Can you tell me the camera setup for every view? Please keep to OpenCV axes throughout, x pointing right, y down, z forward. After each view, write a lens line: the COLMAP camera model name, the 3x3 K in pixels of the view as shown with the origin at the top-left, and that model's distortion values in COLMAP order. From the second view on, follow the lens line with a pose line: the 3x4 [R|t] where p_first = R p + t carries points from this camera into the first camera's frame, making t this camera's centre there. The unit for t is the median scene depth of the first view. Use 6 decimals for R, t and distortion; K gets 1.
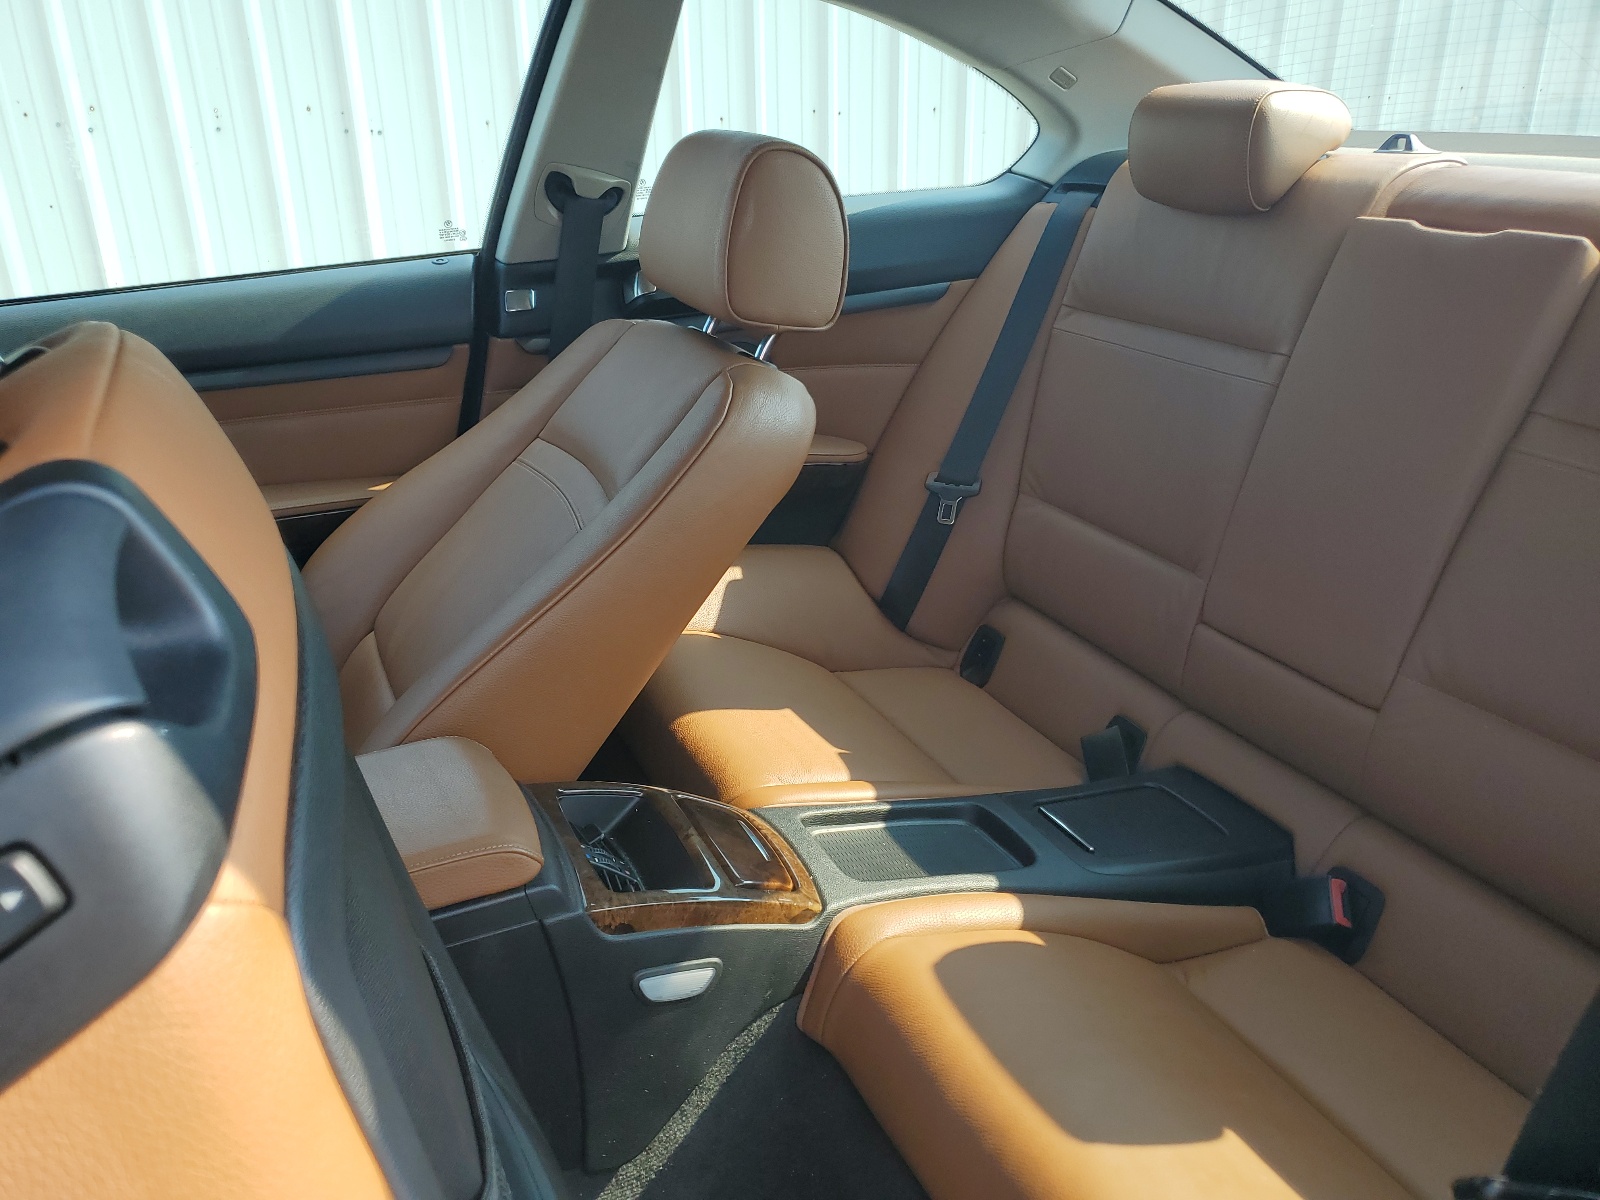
lens RADIAL K [[1210.3, 0, 799.0], [0, 1210.3, 605.2], [0, 0, 1]] dist [0.006395, -0.005702]
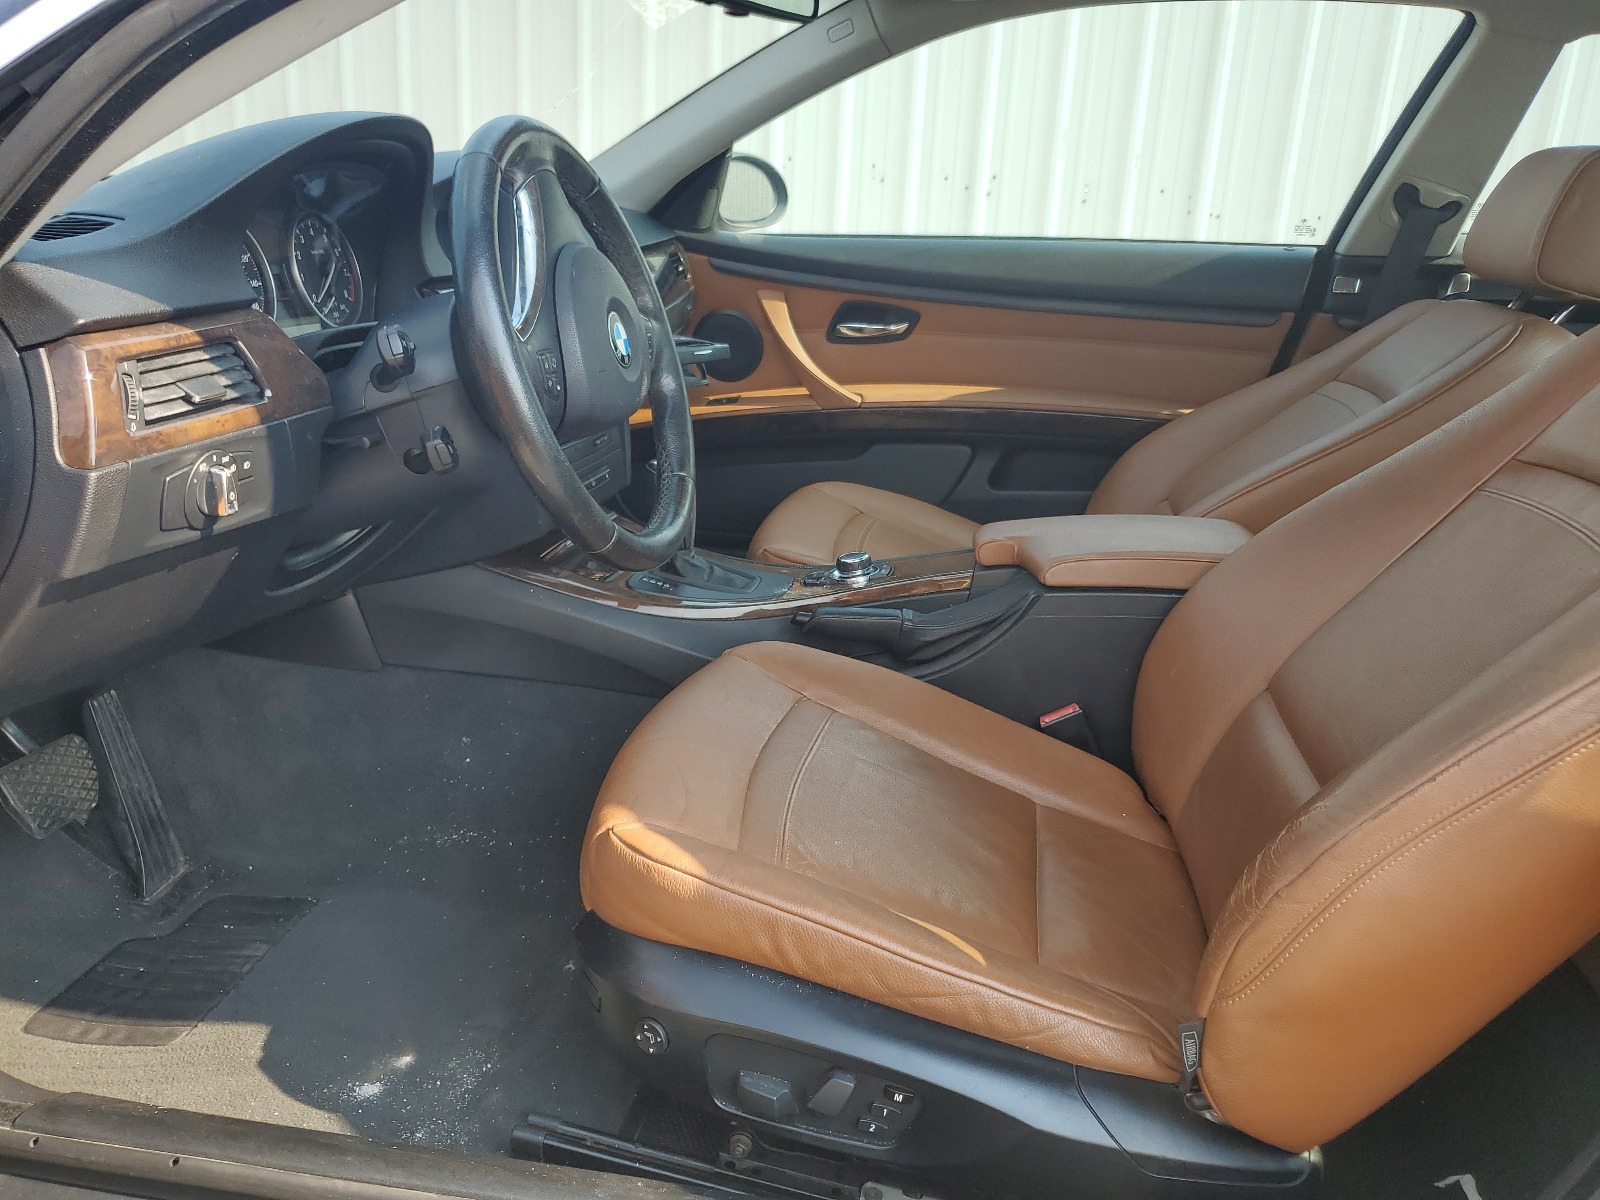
lens RADIAL K [[1210.3, 0, 802.6], [0, 1210.3, 608.2], [0, 0, 1]] dist [0.006395, -0.005702]
pose [[0.815621, 0.235295, -0.528582, 0.051661], [-0.277617, 0.960692, -0.000726, 0.226457], [0.507633, 0.147335, 0.848882, -0.298358]]
